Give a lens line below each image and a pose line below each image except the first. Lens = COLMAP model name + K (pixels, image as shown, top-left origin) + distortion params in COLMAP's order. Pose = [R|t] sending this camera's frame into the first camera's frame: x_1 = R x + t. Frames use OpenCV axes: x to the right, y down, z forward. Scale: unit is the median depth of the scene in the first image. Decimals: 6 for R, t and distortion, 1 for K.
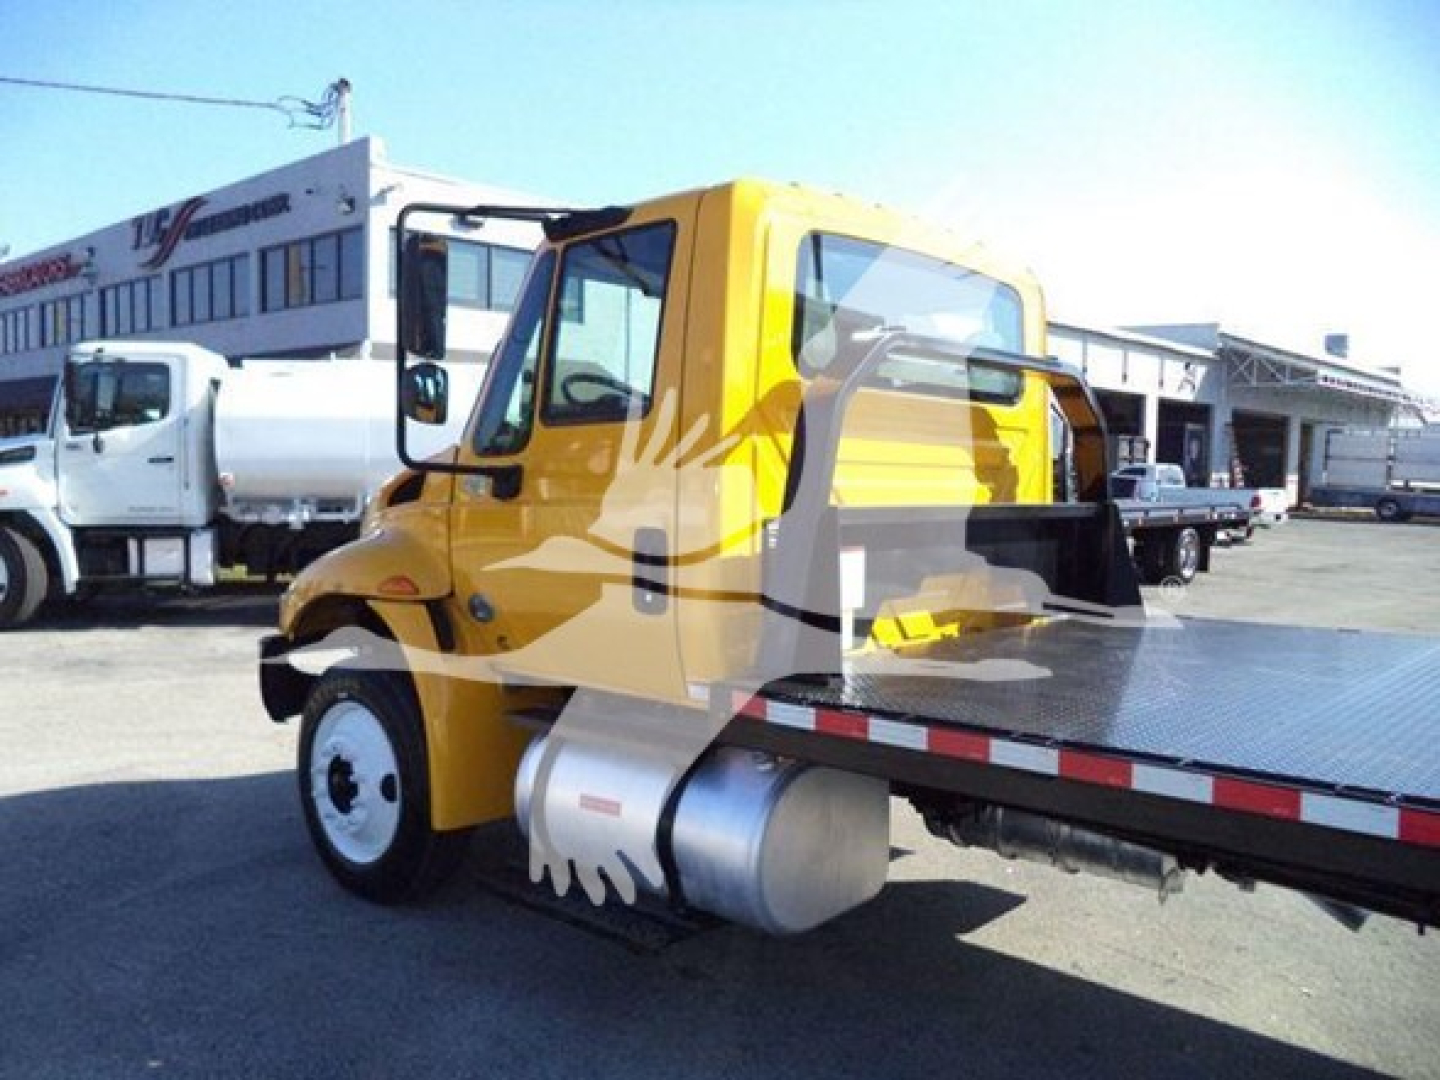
lens RADIAL K [[1161.0, 0, 716.0], [0, 1161.0, 534.0], [0, 0, 1]] dist [-0.018576, -0.009467]
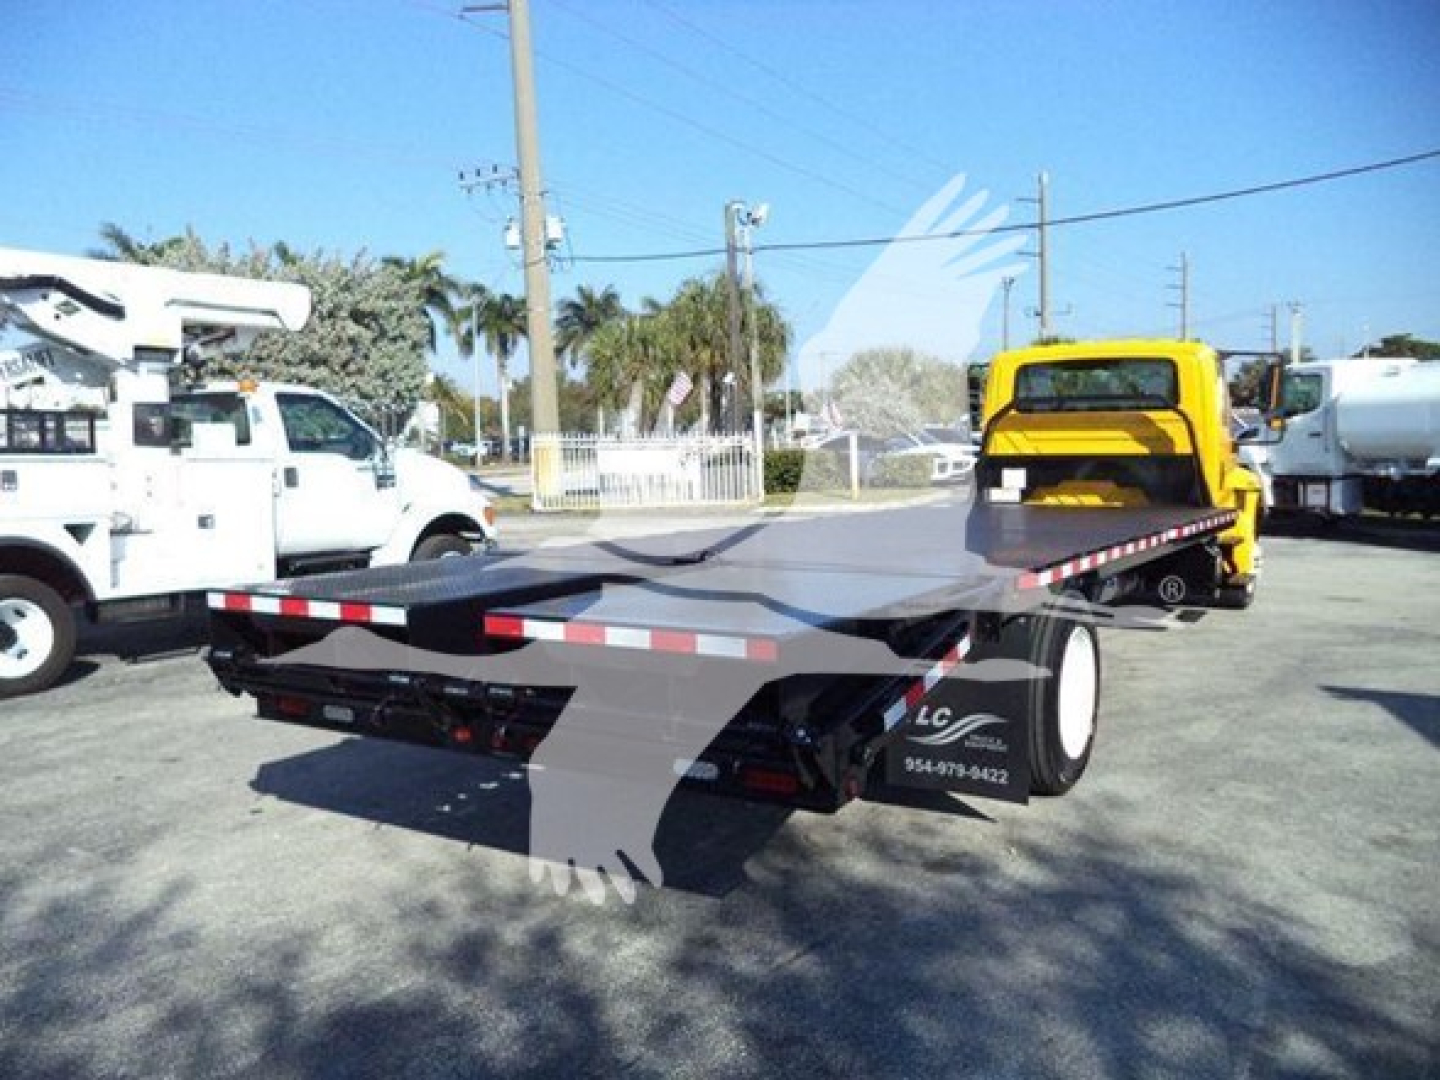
lens RADIAL K [[1161.0, 0, 716.0], [0, 1161.0, 534.0], [0, 0, 1]] dist [-0.018576, -0.009467]
pose [[0.182960, 0.061226, -0.981212, 0.510905], [-0.037090, 0.997778, 0.055343, 0.008271], [0.982420, 0.026267, 0.184825, -0.061285]]
